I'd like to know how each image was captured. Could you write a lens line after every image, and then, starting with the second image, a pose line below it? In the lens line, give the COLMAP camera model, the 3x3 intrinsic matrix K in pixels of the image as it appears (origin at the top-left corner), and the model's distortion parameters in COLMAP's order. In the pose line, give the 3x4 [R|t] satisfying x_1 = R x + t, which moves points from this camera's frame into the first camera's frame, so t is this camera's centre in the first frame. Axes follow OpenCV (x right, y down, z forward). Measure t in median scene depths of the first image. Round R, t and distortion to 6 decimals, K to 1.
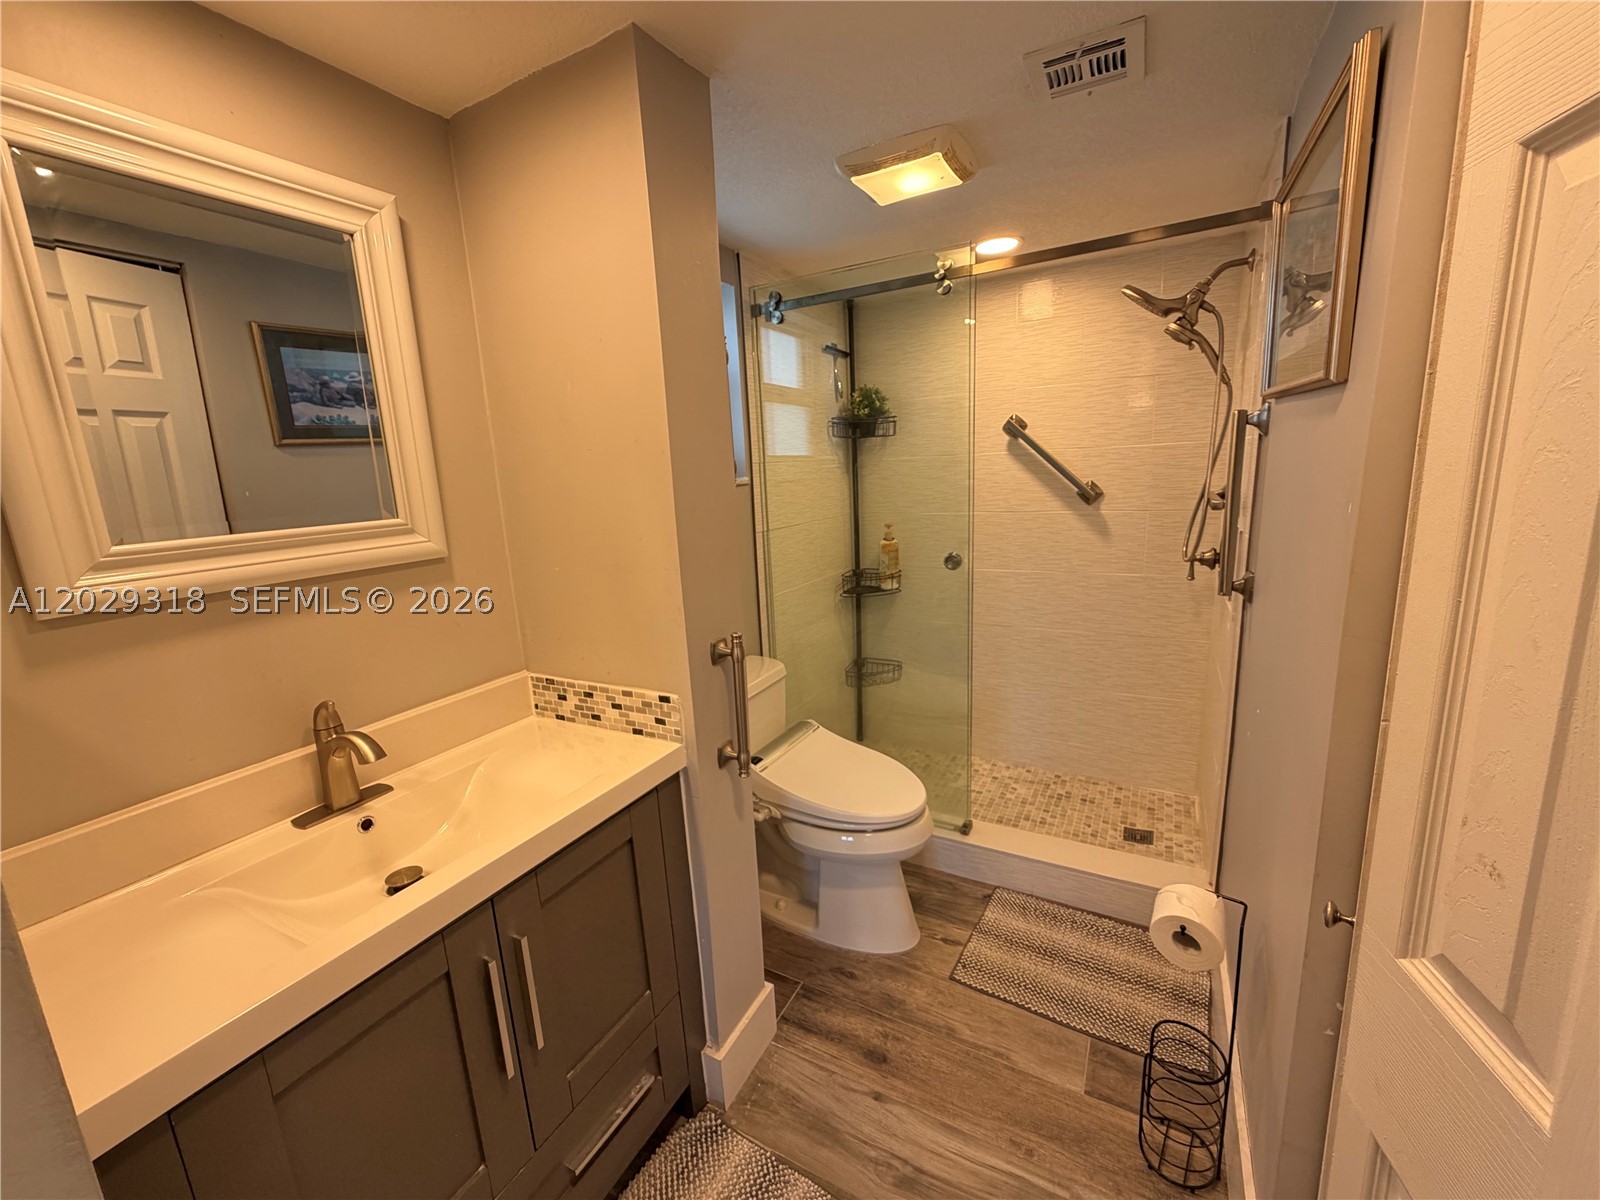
lens RADIAL K [[646.2, 0, 796.2], [0, 646.2, 600.3], [0, 0, 1]] dist [-0.001793, 0.000115]
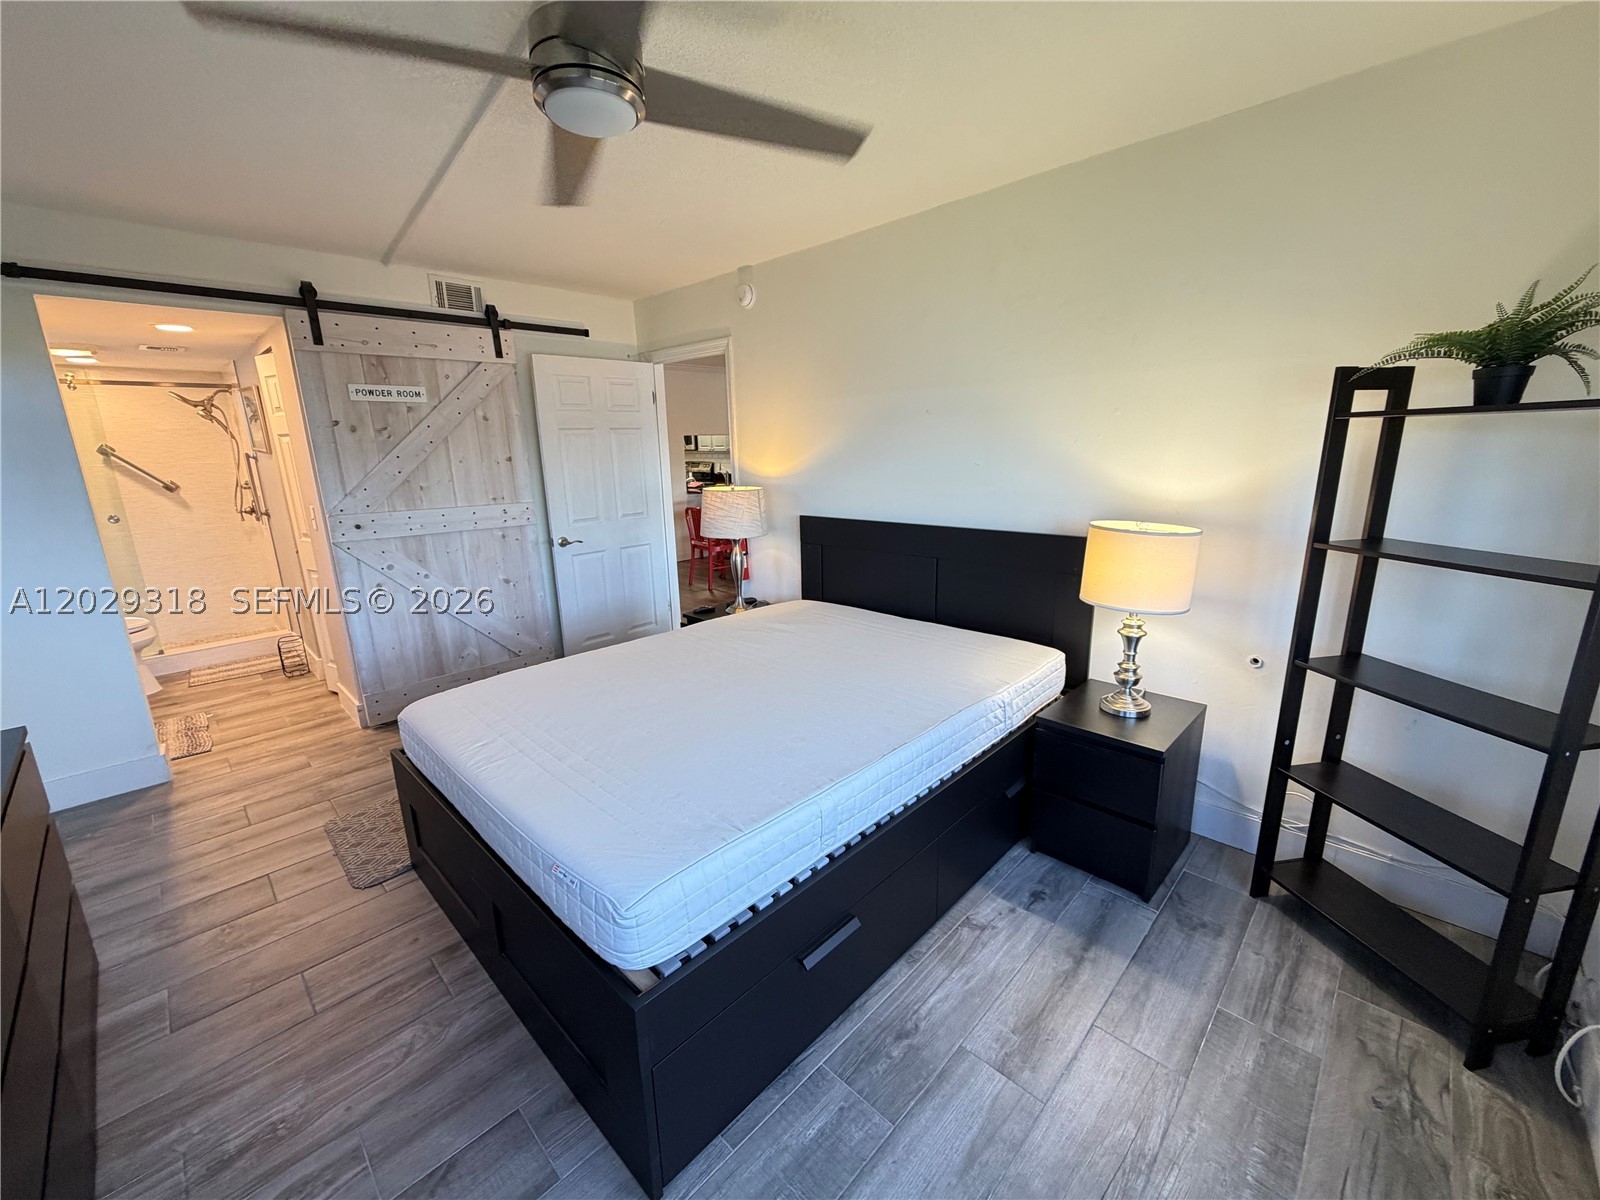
lens RADIAL K [[646.2, 0, 805.4], [0, 646.2, 603.3], [0, 0, 1]] dist [-0.001793, 0.000115]
pose [[0.268027, -0.191938, 0.944098, -0.946956], [0.201461, 0.969454, 0.139899, 0.292196], [-0.942112, 0.152702, 0.298508, -1.341981]]
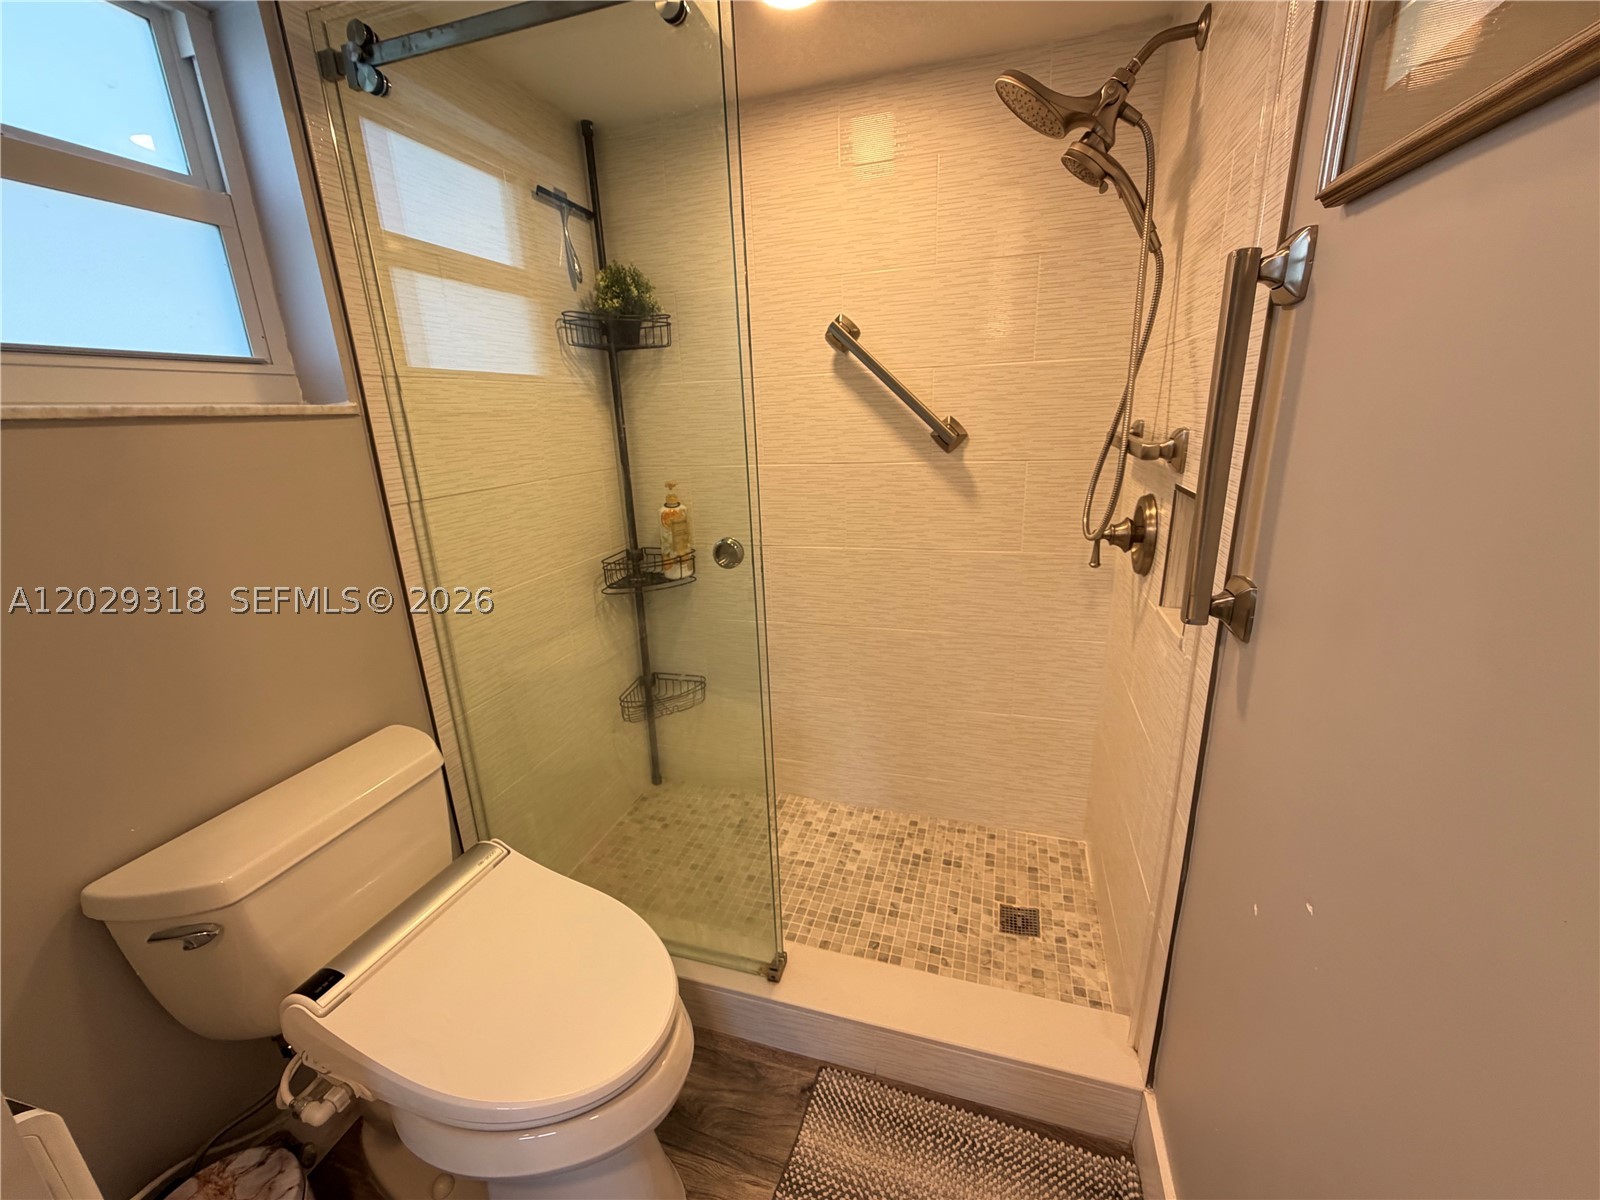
lens RADIAL K [[646.2, 0, 798.4], [0, 646.2, 601.8], [0, 0, 1]] dist [-0.001793, 0.000115]
pose [[0.979108, -0.048704, 0.197420, 0.156381], [0.033241, 0.996168, 0.080897, -0.051167], [-0.200604, -0.072644, 0.976975, 0.354577]]
